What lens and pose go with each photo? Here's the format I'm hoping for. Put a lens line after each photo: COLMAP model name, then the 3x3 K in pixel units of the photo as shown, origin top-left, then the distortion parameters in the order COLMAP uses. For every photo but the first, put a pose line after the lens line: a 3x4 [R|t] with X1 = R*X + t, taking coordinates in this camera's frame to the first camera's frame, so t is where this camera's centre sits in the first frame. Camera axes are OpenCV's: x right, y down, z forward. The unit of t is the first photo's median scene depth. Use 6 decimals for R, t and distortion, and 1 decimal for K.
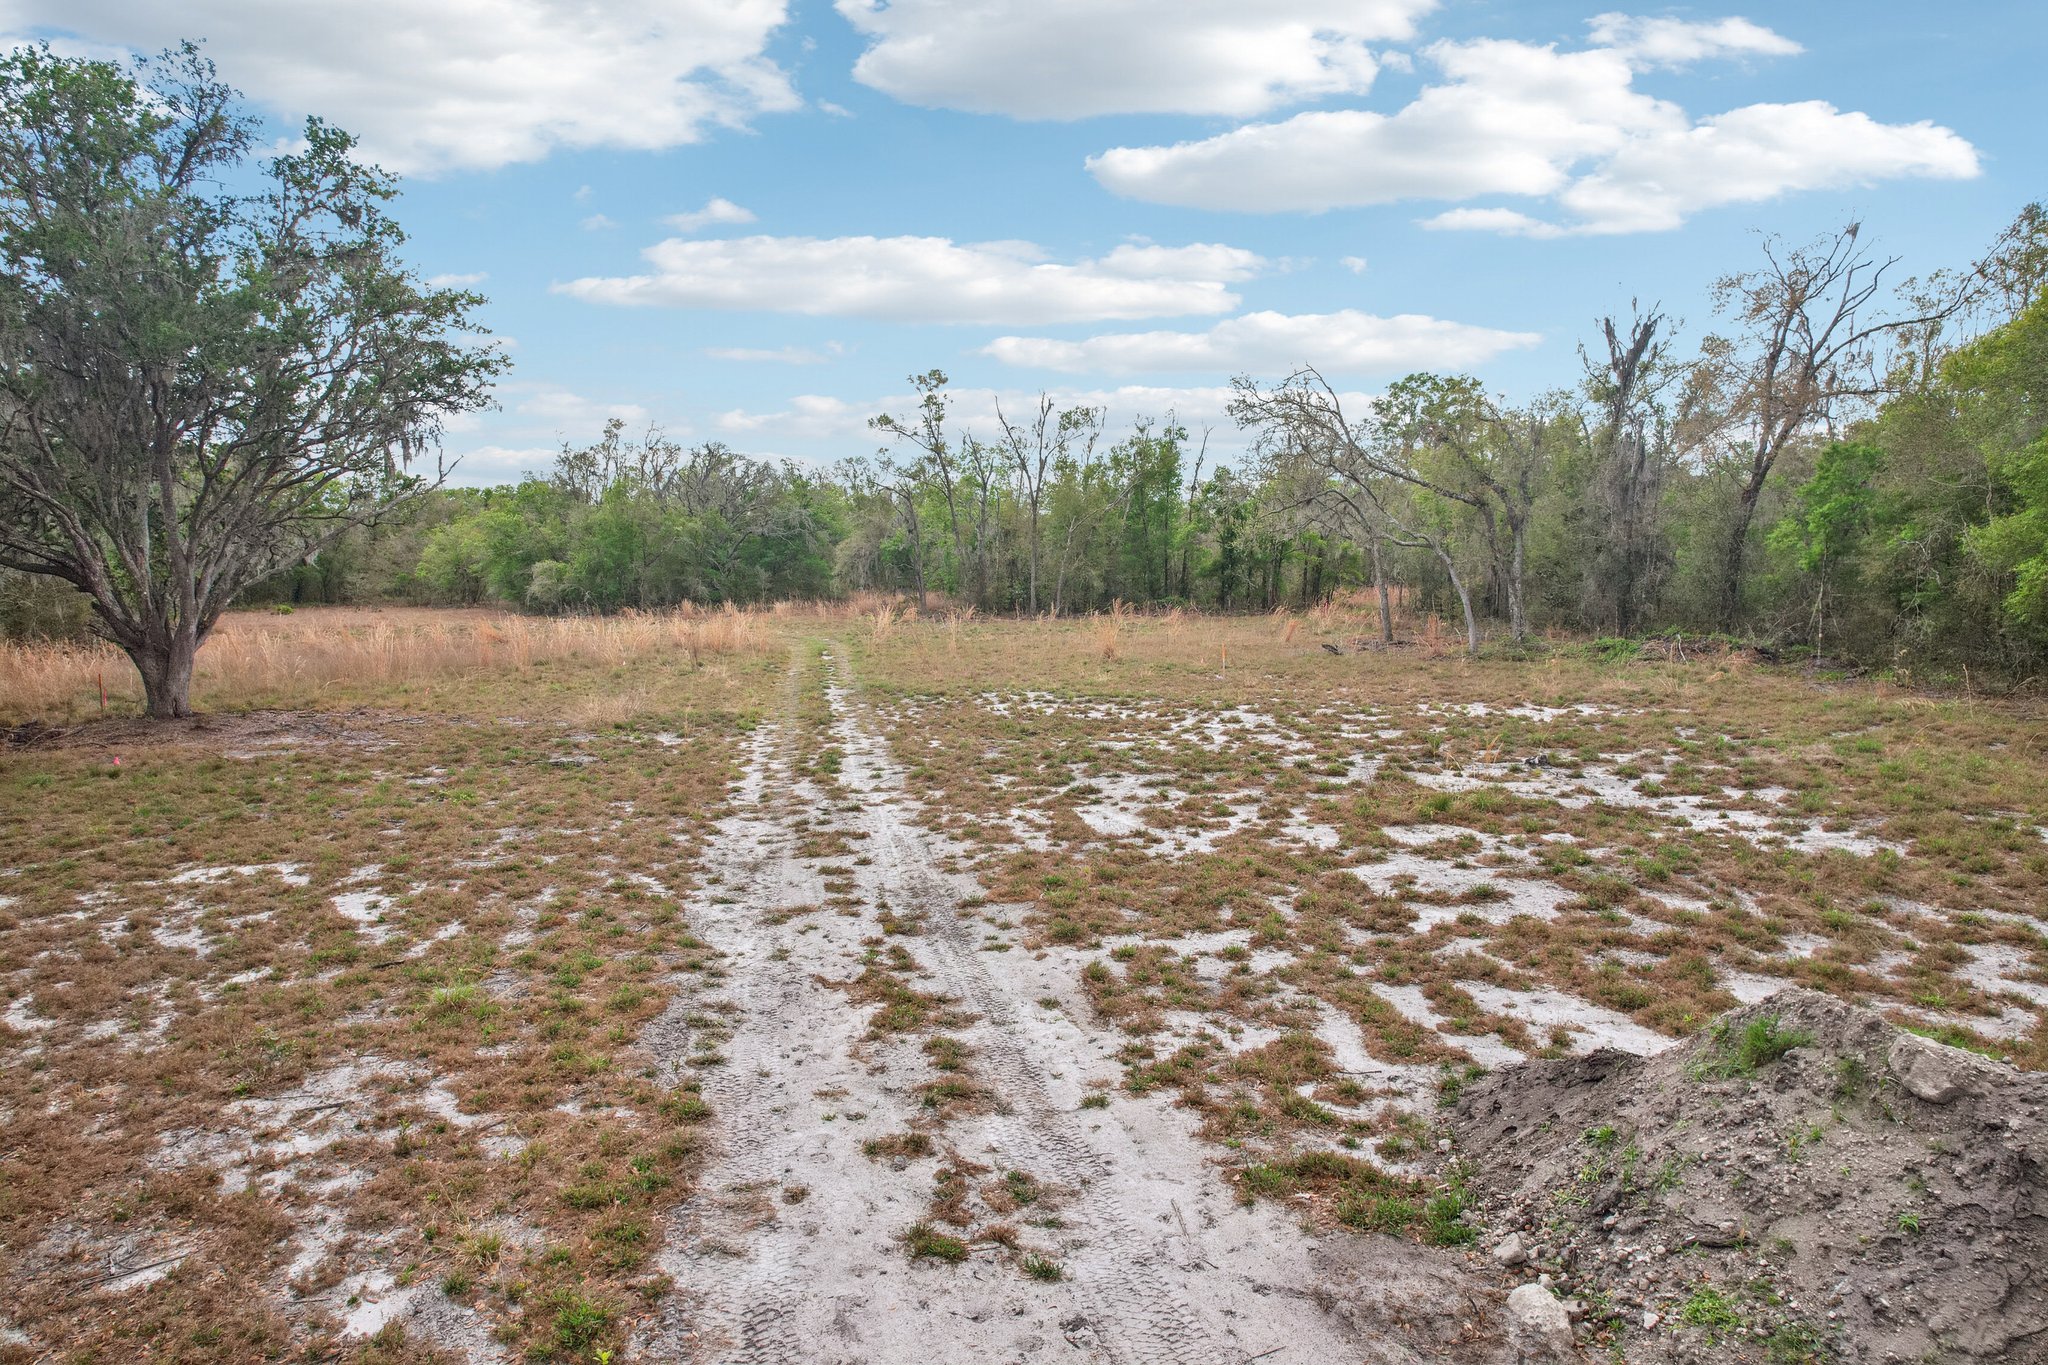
lens RADIAL K [[1295.2, 0, 1054.9], [0, 1295.2, 675.7], [0, 0, 1]] dist [-0.064666, 0.039975]
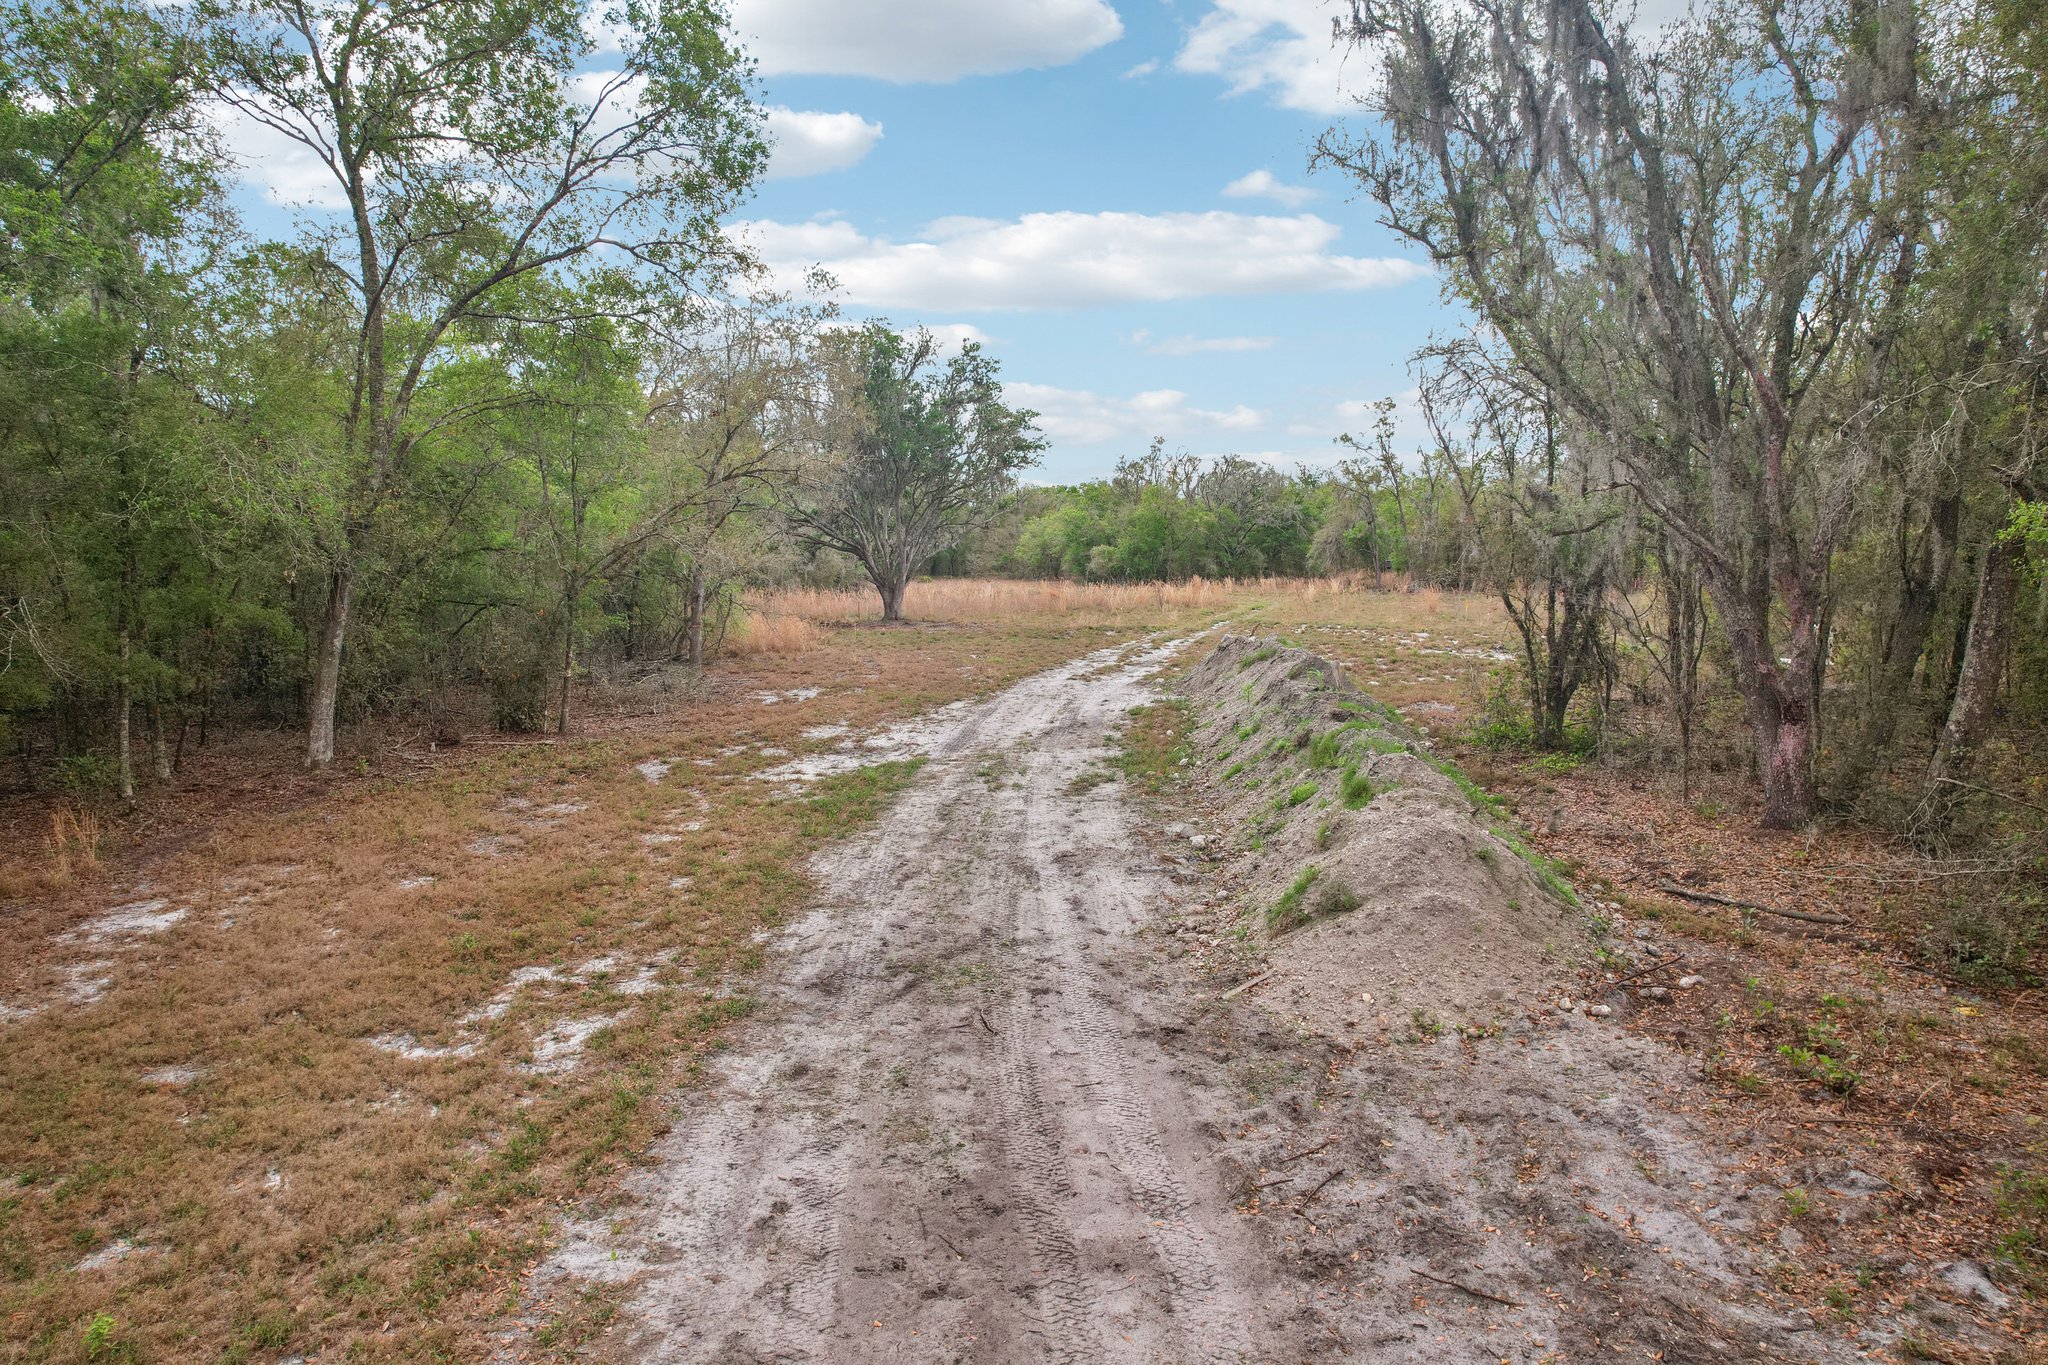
lens RADIAL K [[1295.2, 0, 1054.9], [0, 1295.2, 675.7], [0, 0, 1]] dist [-0.064666, 0.039975]
pose [[0.906145, 0.041291, -0.420947, 0.140092], [-0.036277, 0.999143, 0.019916, 0.022514], [0.421409, -0.002776, 0.906866, -0.259791]]
